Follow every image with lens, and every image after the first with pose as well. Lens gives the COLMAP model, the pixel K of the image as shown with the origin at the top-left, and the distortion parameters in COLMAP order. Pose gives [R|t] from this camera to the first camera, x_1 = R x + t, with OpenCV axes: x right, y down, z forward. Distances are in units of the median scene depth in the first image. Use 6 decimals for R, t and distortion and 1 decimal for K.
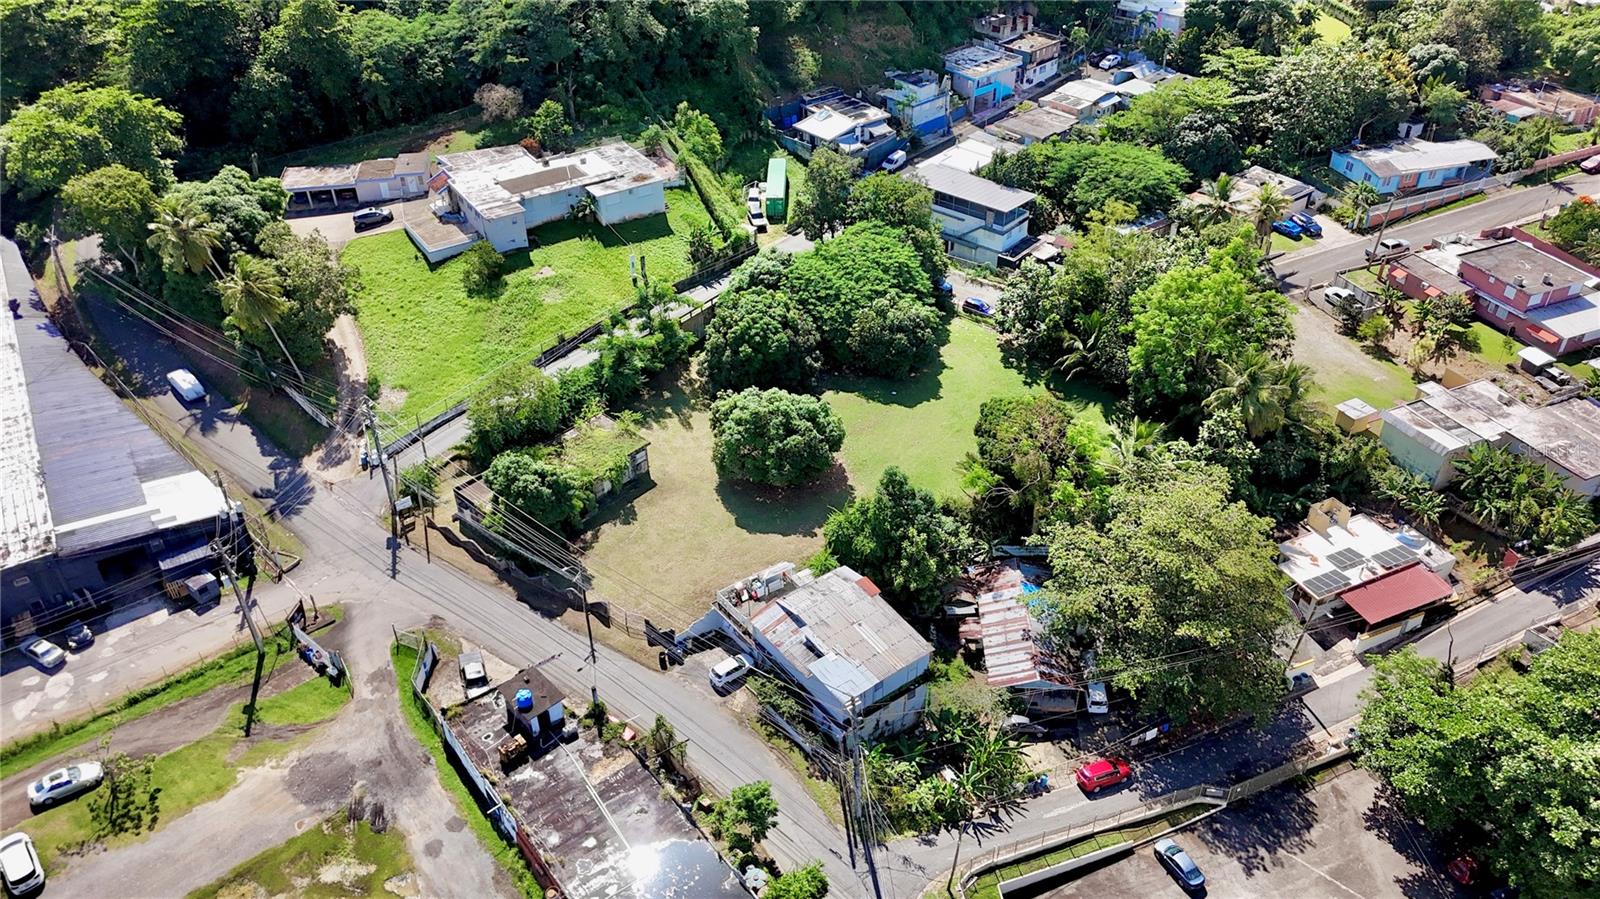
lens RADIAL K [[1177.5, 0, 799.4], [0, 1177.5, 454.8], [0, 0, 1]] dist [0.090520, -0.103473]
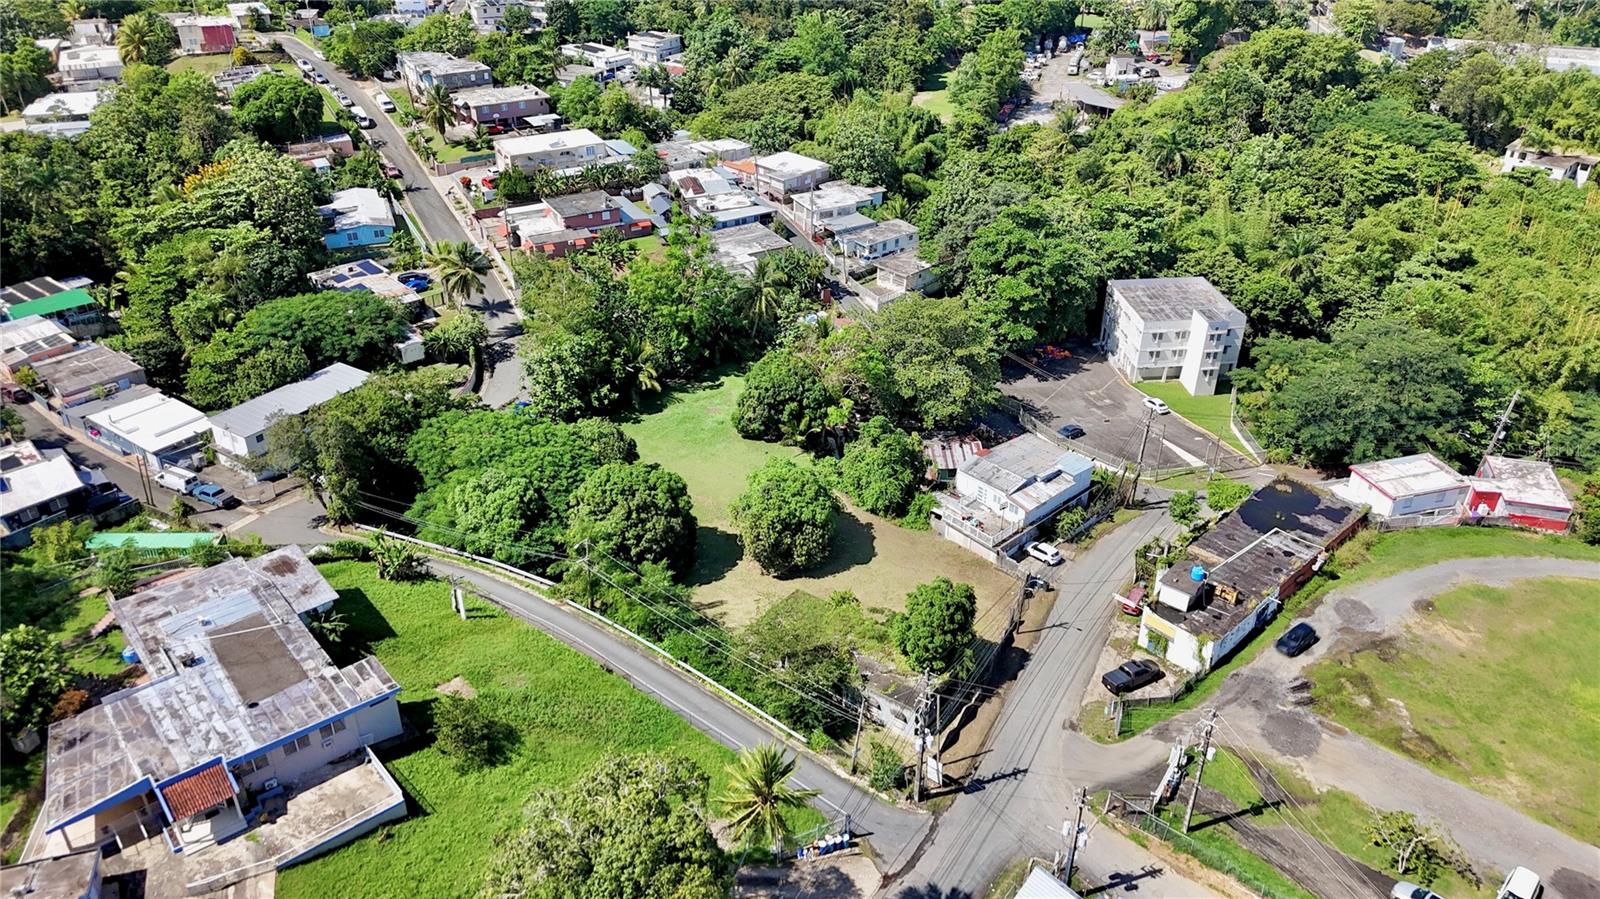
lens RADIAL K [[1177.5, 0, 799.4], [0, 1177.5, 454.8], [0, 0, 1]] dist [0.090520, -0.103473]
pose [[-0.113461, -0.500783, 0.858104, -0.973256], [0.584092, 0.665048, 0.465347, -0.573847], [-0.803718, 0.554011, 0.217047, 0.811076]]
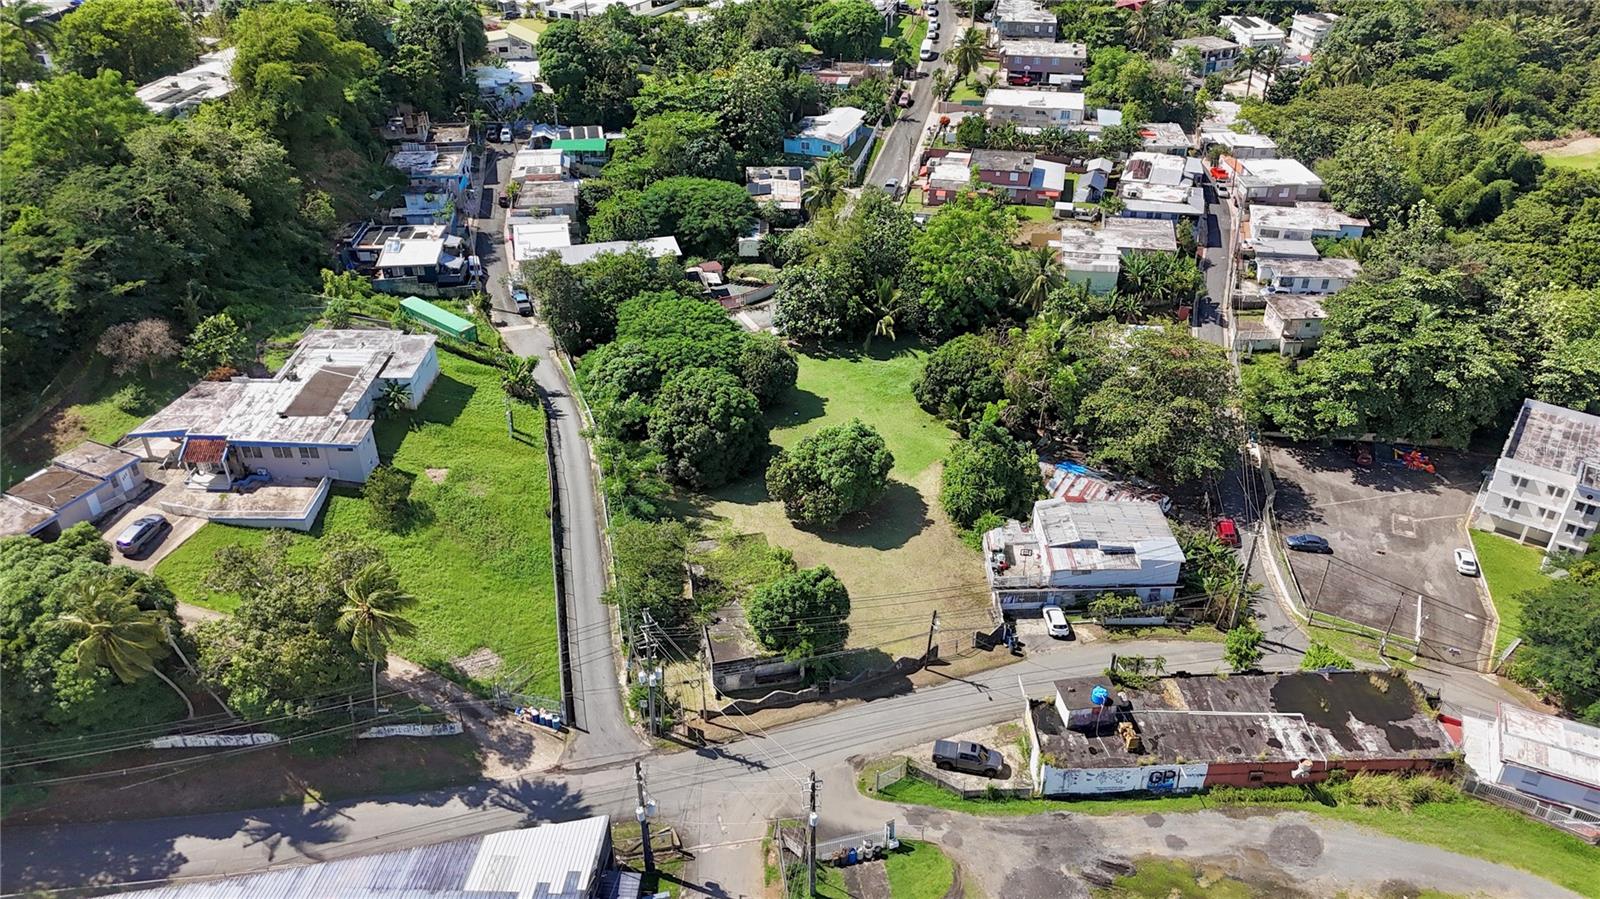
lens RADIAL K [[1177.5, 0, 799.4], [0, 1177.5, 454.8], [0, 0, 1]] dist [0.090520, -0.103473]
pose [[0.575508, -0.432949, 0.693791, -0.833586], [0.481082, 0.865279, 0.140899, -0.208492], [-0.661325, 0.252682, 0.706259, 0.308504]]
